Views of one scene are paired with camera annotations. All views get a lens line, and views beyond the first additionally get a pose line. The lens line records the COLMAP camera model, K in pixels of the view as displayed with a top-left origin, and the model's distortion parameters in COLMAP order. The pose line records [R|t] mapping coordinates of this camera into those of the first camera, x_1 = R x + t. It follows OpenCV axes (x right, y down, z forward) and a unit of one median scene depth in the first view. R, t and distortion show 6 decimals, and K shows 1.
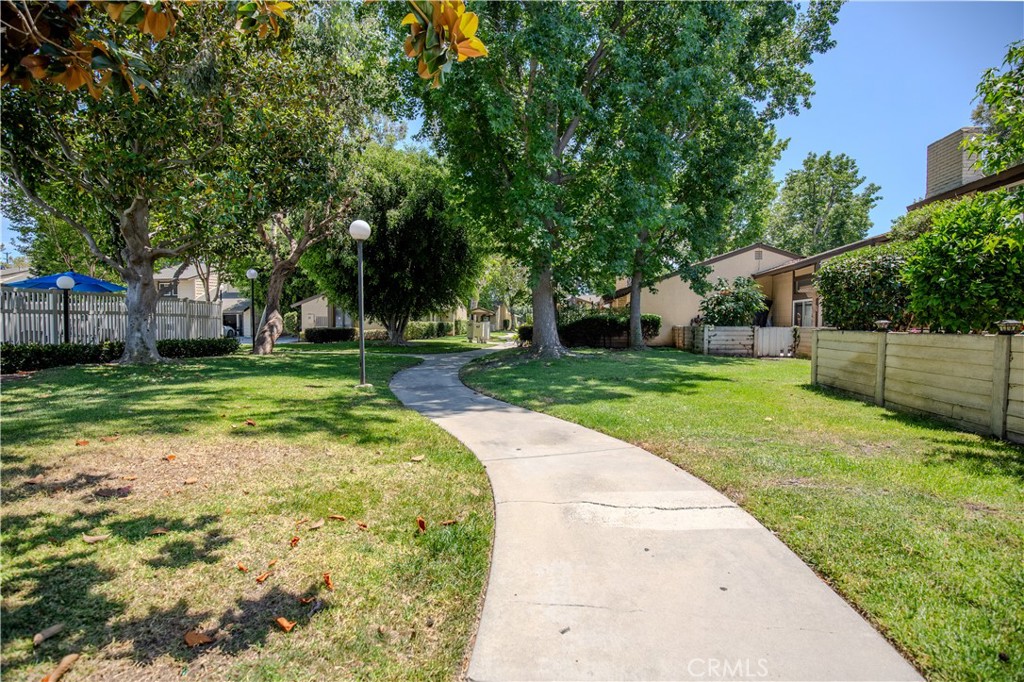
lens RADIAL K [[476.4, 0, 510.1], [0, 476.4, 346.8], [0, 0, 1]] dist [-0.027261, 0.002317]
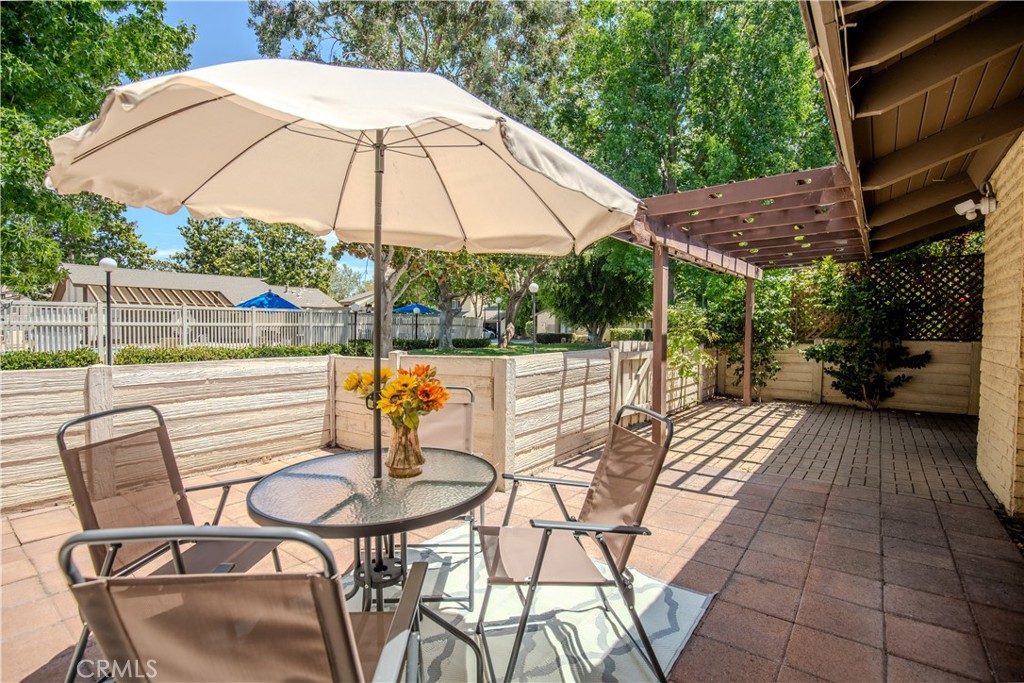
lens RADIAL K [[476.4, 0, 510.6], [0, 476.4, 339.3], [0, 0, 1]] dist [-0.027261, 0.002317]
pose [[0.874205, 0.016266, -0.485285, 0.304084], [-0.029118, 0.999396, -0.018955, 0.013103], [0.484684, 0.030701, 0.874151, -0.439777]]
